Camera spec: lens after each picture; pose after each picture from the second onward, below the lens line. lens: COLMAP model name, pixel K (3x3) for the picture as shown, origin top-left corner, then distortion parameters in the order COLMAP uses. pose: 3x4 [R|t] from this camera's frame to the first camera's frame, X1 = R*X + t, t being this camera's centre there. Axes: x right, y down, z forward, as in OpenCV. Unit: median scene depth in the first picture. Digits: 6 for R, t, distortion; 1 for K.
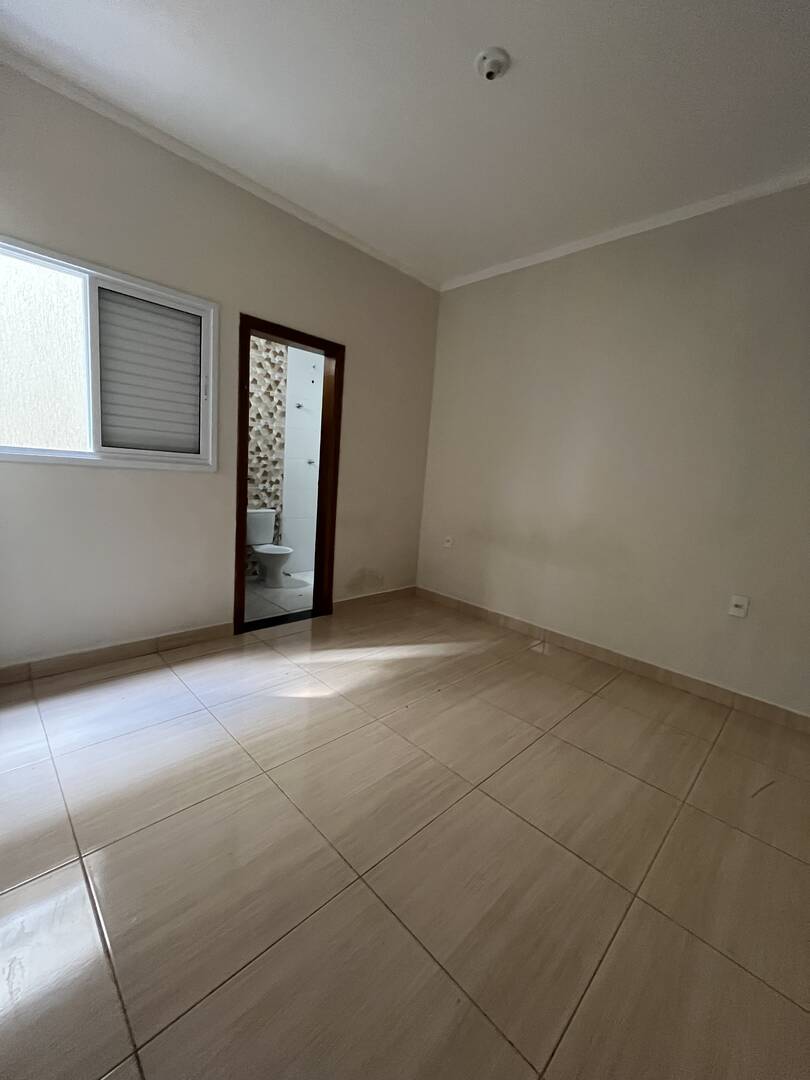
lens RADIAL K [[438.5, 0, 407.8], [0, 438.5, 536.9], [0, 0, 1]] dist [0.004531, -0.001141]
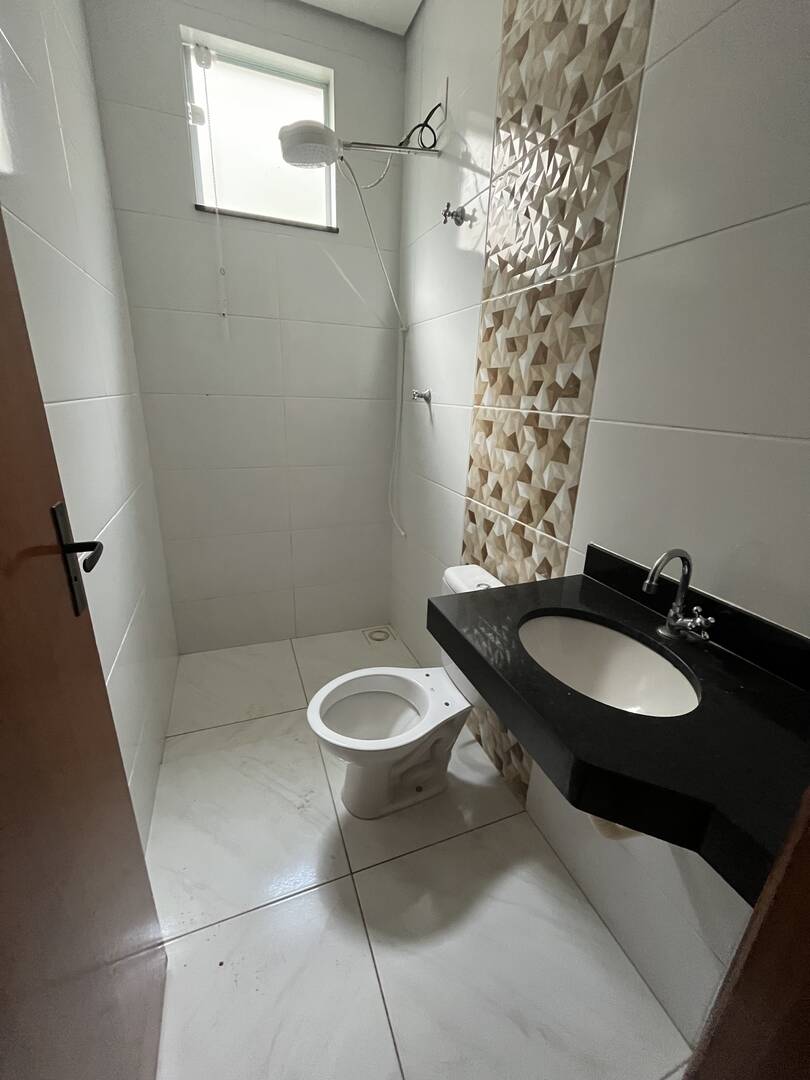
lens RADIAL K [[438.5, 0, 405.9], [0, 438.5, 539.7], [0, 0, 1]] dist [0.004531, -0.001141]
pose [[-0.405677, 0.216151, -0.888090, -0.034773], [-0.198759, 0.927522, 0.316540, -0.108311], [0.892144, 0.304929, -0.333313, 1.045371]]
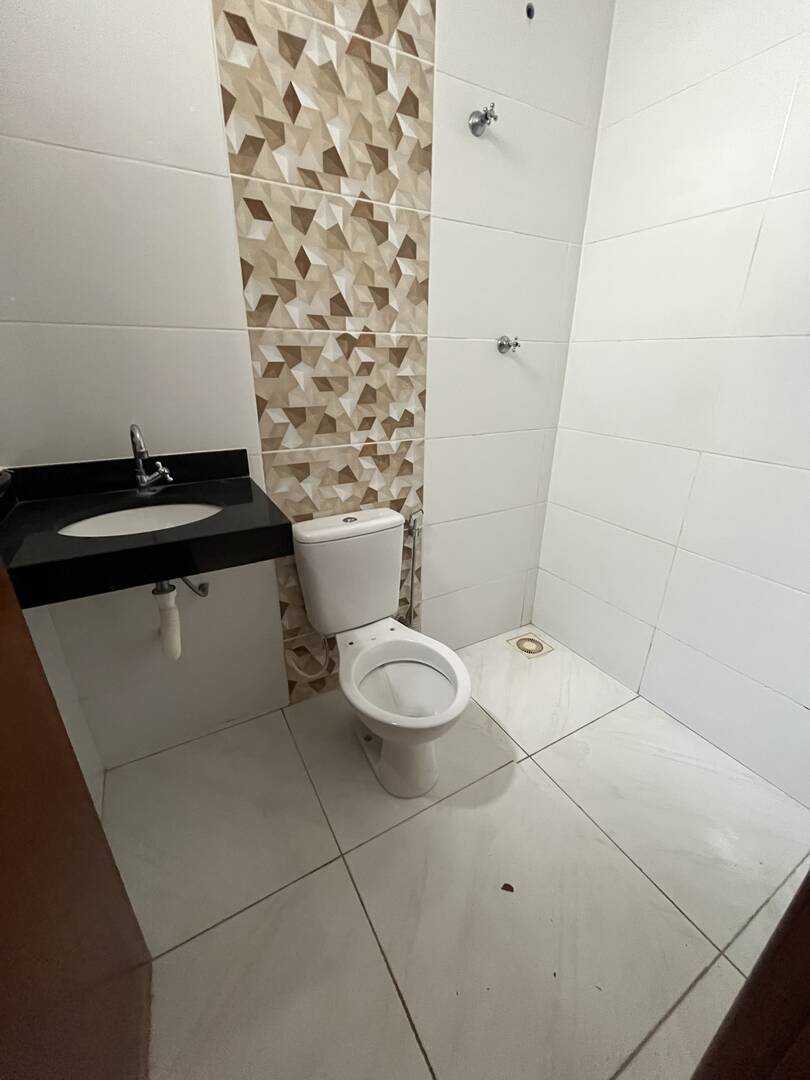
lens RADIAL K [[438.5, 0, 406.4], [0, 438.5, 541.2], [0, 0, 1]] dist [0.004531, -0.001141]
pose [[0.958055, 0.043658, -0.283239, -0.209484], [0.021277, 0.974765, 0.222217, -0.112537], [0.285793, -0.218923, 0.932950, 0.701497]]
